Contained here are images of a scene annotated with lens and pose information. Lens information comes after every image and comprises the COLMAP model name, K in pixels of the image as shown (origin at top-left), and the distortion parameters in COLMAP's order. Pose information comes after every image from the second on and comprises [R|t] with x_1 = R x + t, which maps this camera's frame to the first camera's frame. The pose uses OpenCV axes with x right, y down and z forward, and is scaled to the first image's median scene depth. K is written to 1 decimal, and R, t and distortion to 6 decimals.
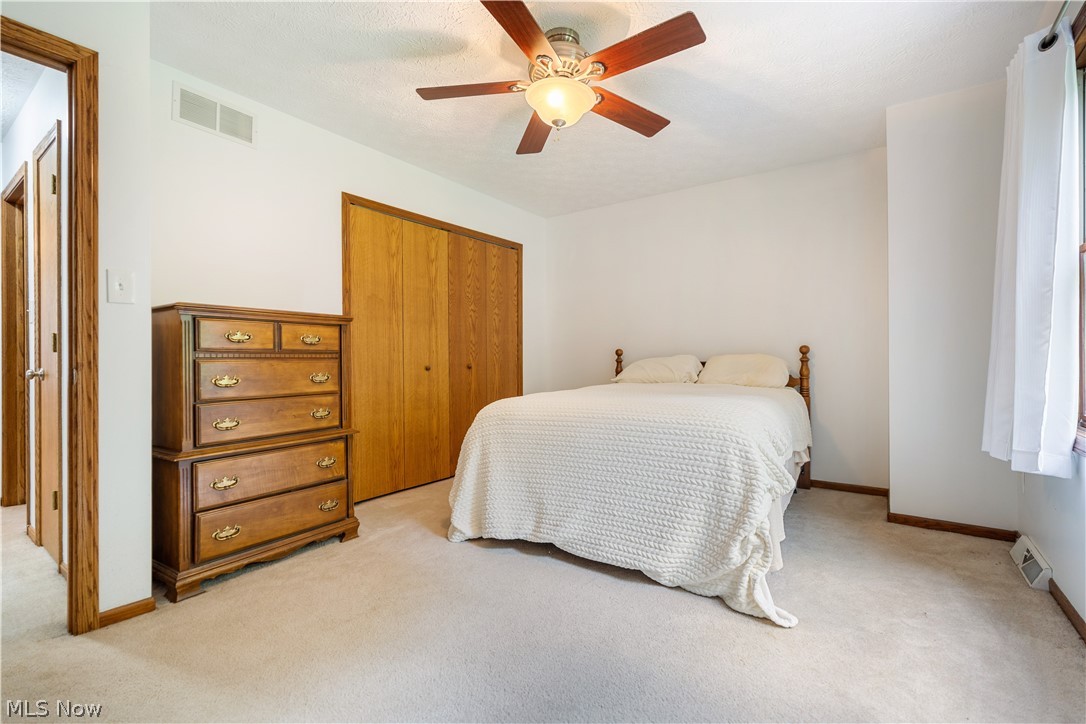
lens RADIAL K [[490.7, 0, 546.2], [0, 490.7, 365.0], [0, 0, 1]] dist [-0.008699, 0.003997]
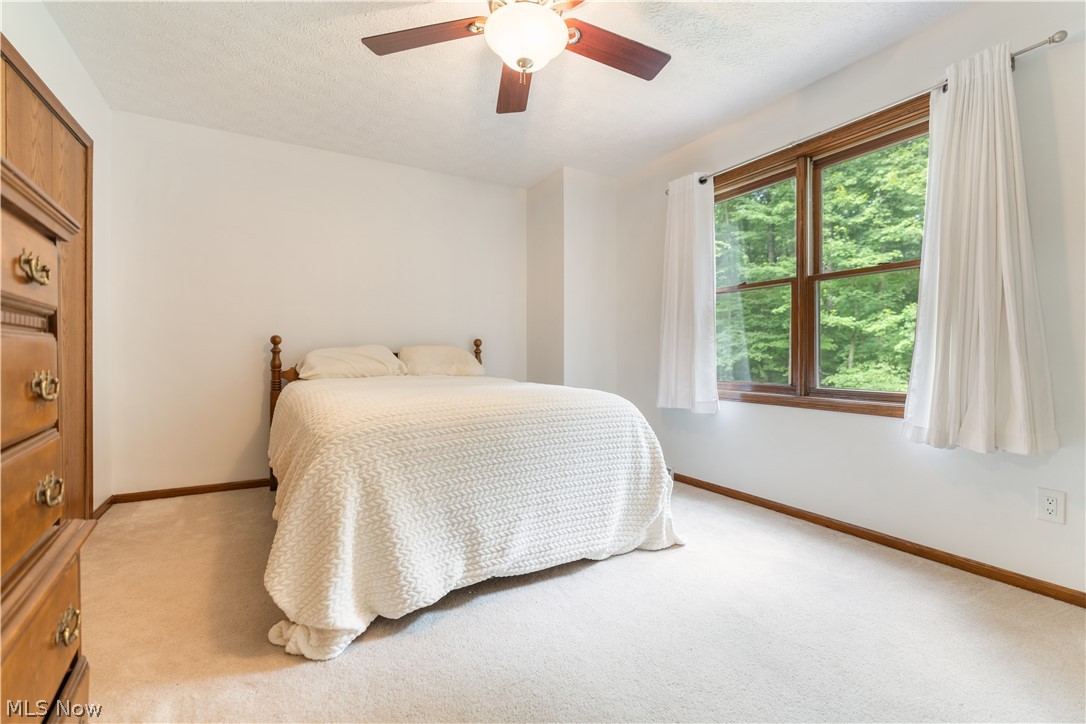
lens RADIAL K [[490.7, 0, 546.8], [0, 490.7, 357.3], [0, 0, 1]] dist [-0.008699, 0.003997]
pose [[0.408281, -0.003345, 0.912850, -0.671317], [0.006246, 0.999980, 0.000871, 0.004873], [-0.912835, 0.005347, 0.408293, 0.573621]]
